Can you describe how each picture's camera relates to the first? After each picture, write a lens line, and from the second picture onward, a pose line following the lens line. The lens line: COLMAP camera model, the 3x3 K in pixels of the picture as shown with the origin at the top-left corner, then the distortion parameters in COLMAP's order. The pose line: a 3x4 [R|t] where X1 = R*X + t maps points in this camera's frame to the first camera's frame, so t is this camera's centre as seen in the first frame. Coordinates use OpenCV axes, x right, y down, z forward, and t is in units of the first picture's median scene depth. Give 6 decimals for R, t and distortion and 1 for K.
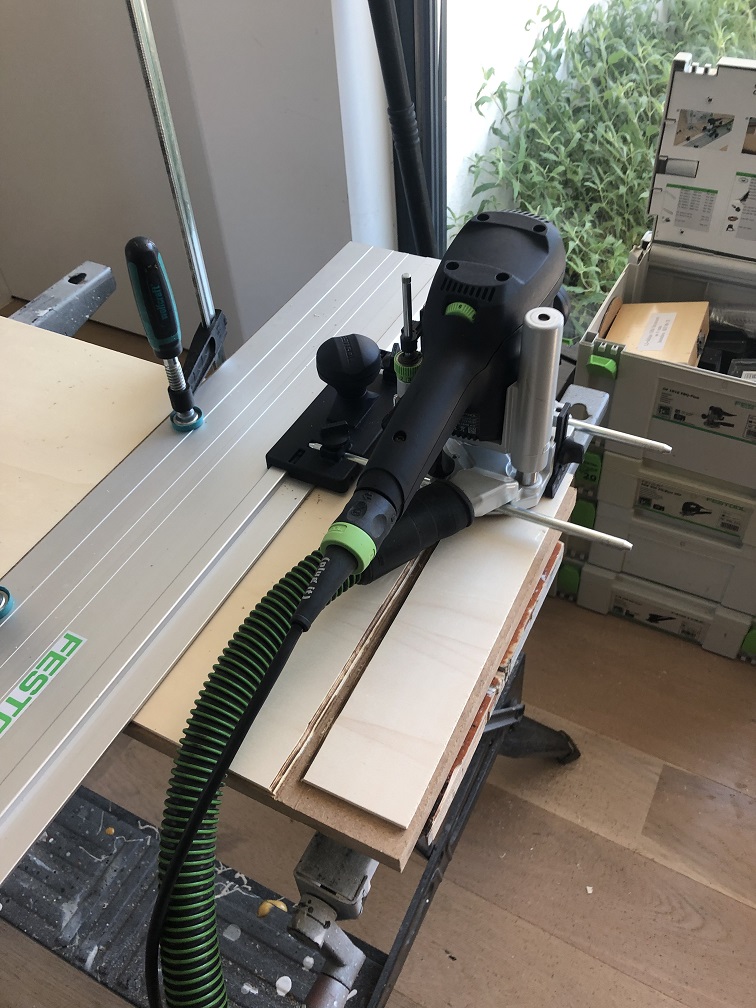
lens RADIAL K [[821.5, 0, 378.0], [0, 821.5, 504.0], [0, 0, 1]] dist [0.017013, 0.000973]
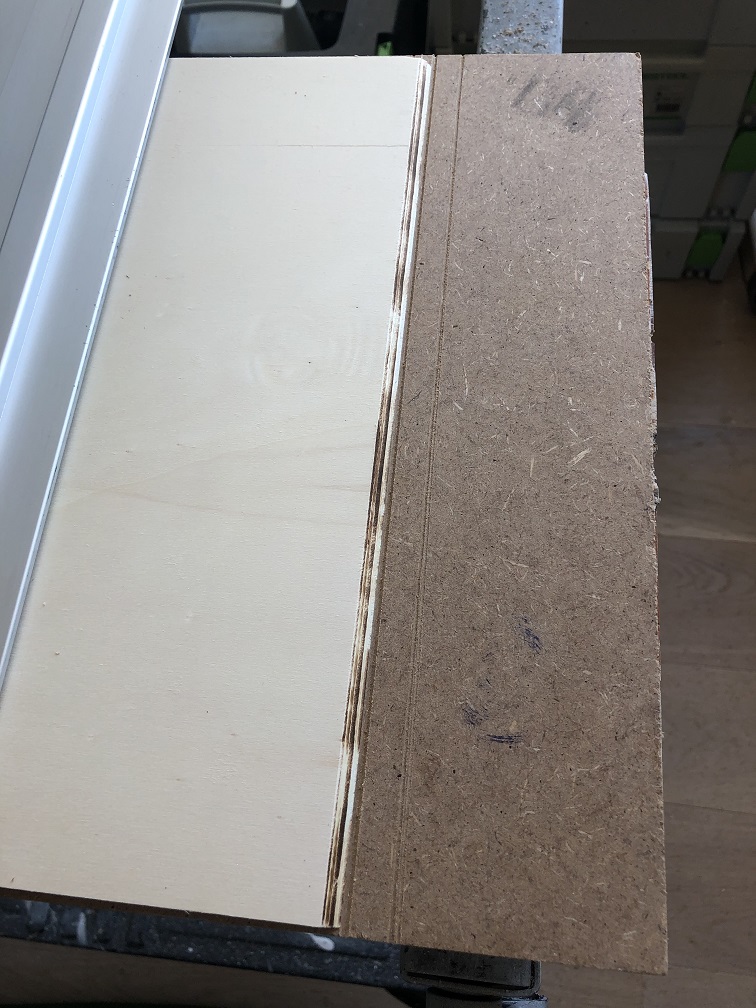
lens RADIAL K [[821.5, 0, 378.0], [0, 821.5, 504.0], [0, 0, 1]] dist [0.017013, 0.000973]
pose [[0.934335, -0.341001, 0.103613, -0.027031], [0.283880, 0.887853, 0.362119, 0.000209], [-0.215476, -0.308927, 0.926355, 0.268939]]
